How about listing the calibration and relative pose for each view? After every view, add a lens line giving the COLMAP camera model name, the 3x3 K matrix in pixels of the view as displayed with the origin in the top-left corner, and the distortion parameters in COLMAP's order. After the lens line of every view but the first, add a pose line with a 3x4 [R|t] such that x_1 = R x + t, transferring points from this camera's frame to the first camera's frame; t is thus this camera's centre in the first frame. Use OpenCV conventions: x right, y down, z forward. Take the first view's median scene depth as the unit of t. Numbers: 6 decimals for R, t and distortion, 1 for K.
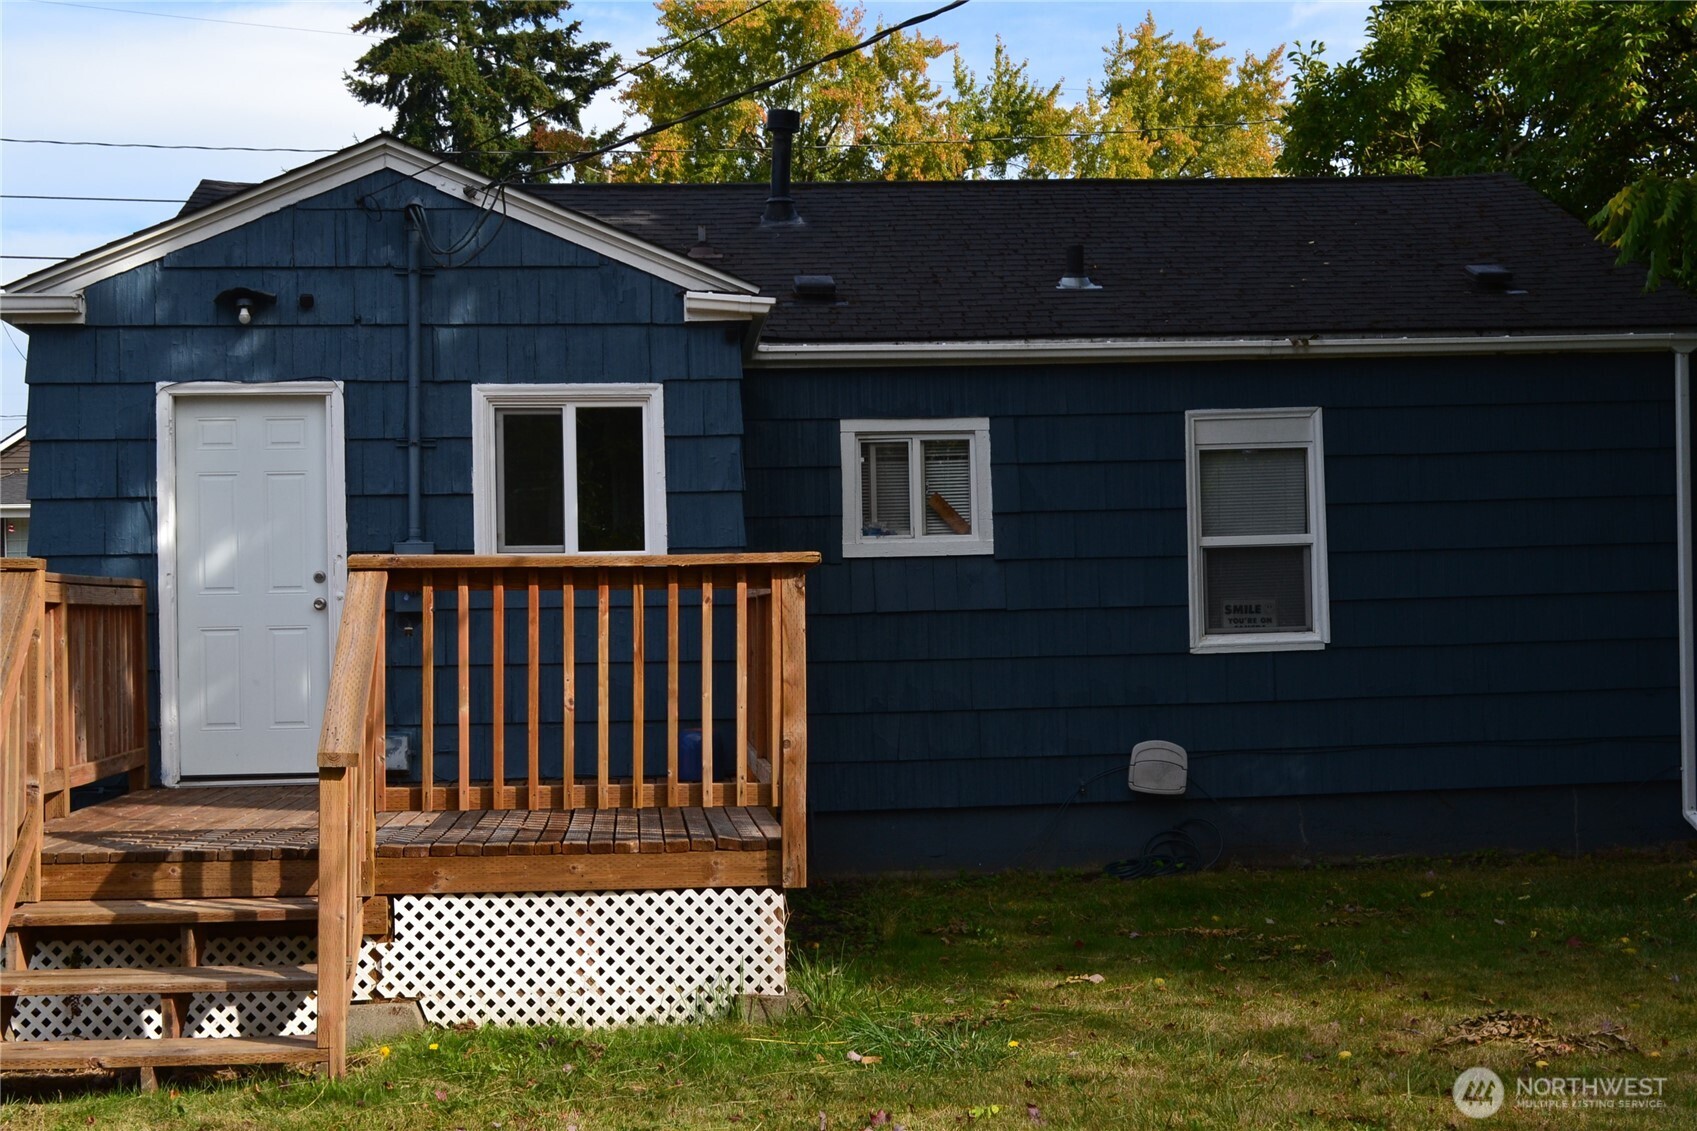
lens RADIAL K [[2365.1, 0, 848.5], [0, 2365.1, 566.7], [0, 0, 1]] dist [-0.010483, 0.000000]
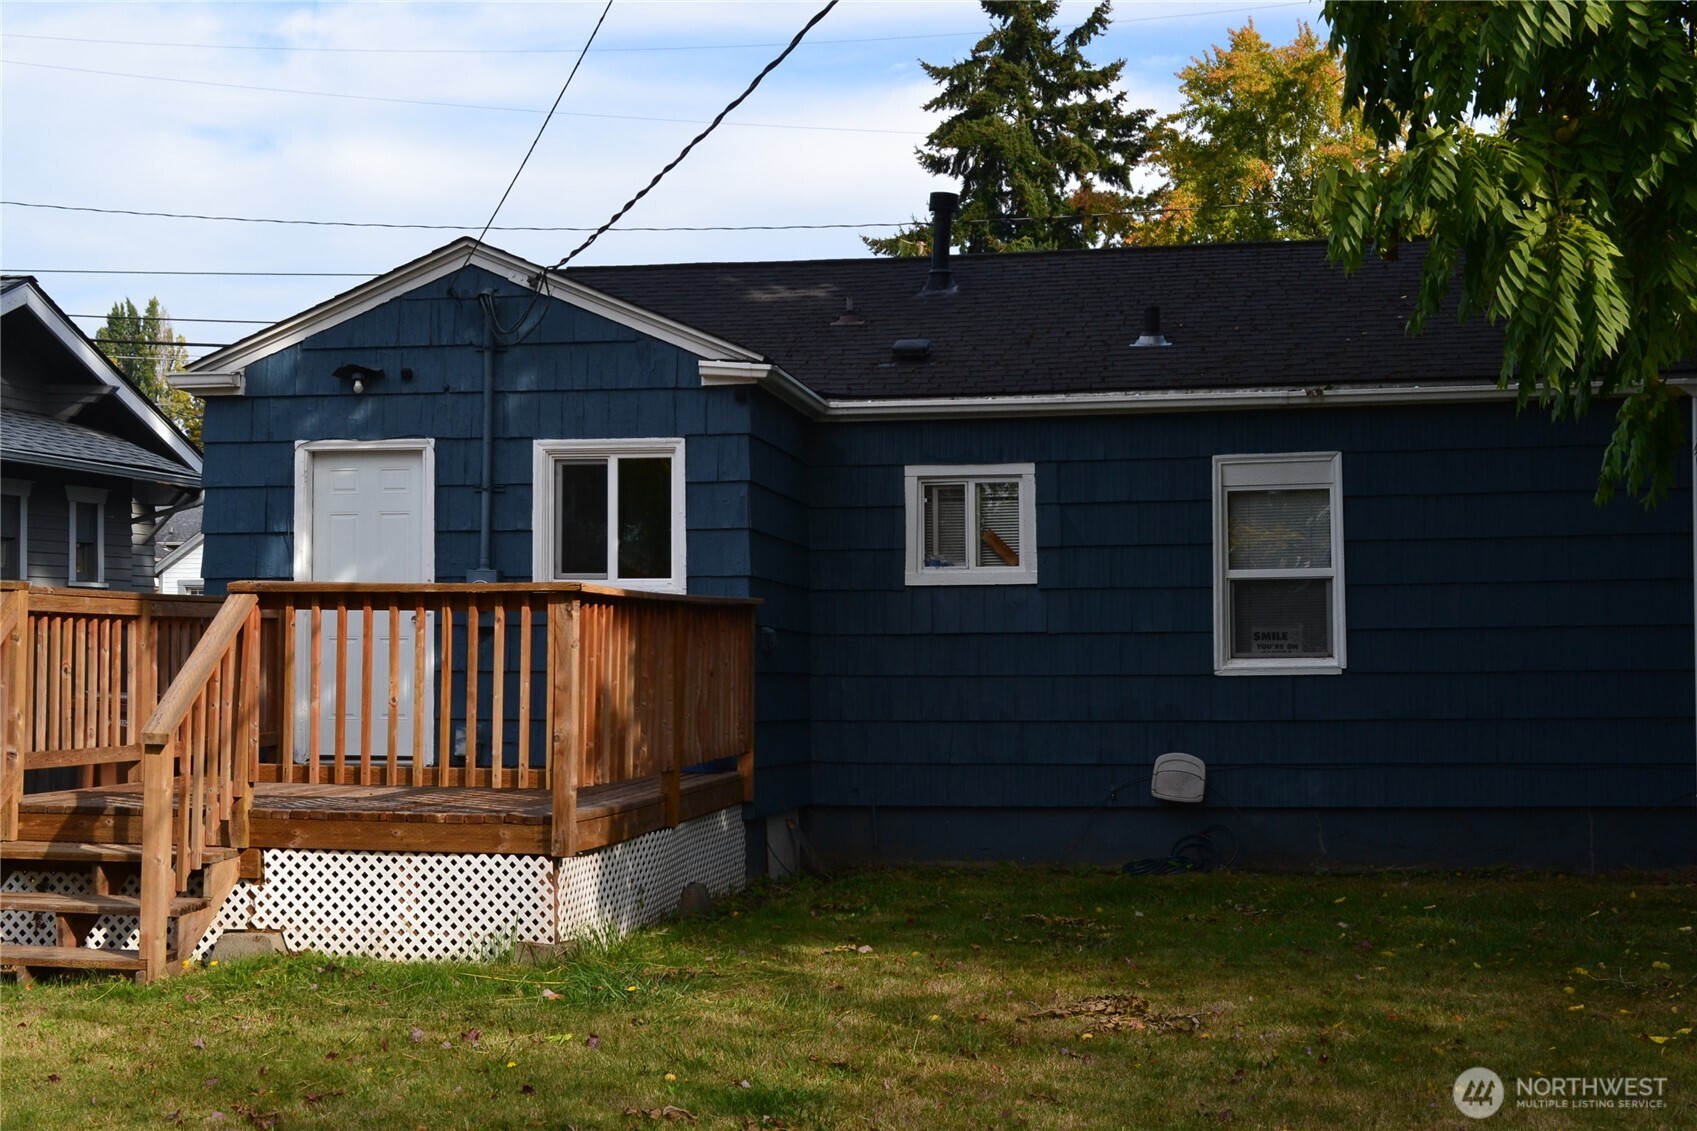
lens RADIAL K [[2181.3, 0, 848.7], [0, 2181.3, 564.5], [0, 0, 1]] dist [-0.017269, 0.000000]
pose [[0.961807, 0.007271, -0.273630, 0.301437], [-0.010215, 0.999904, -0.009335, -0.004397], [0.273536, 0.011774, 0.961790, -0.031895]]
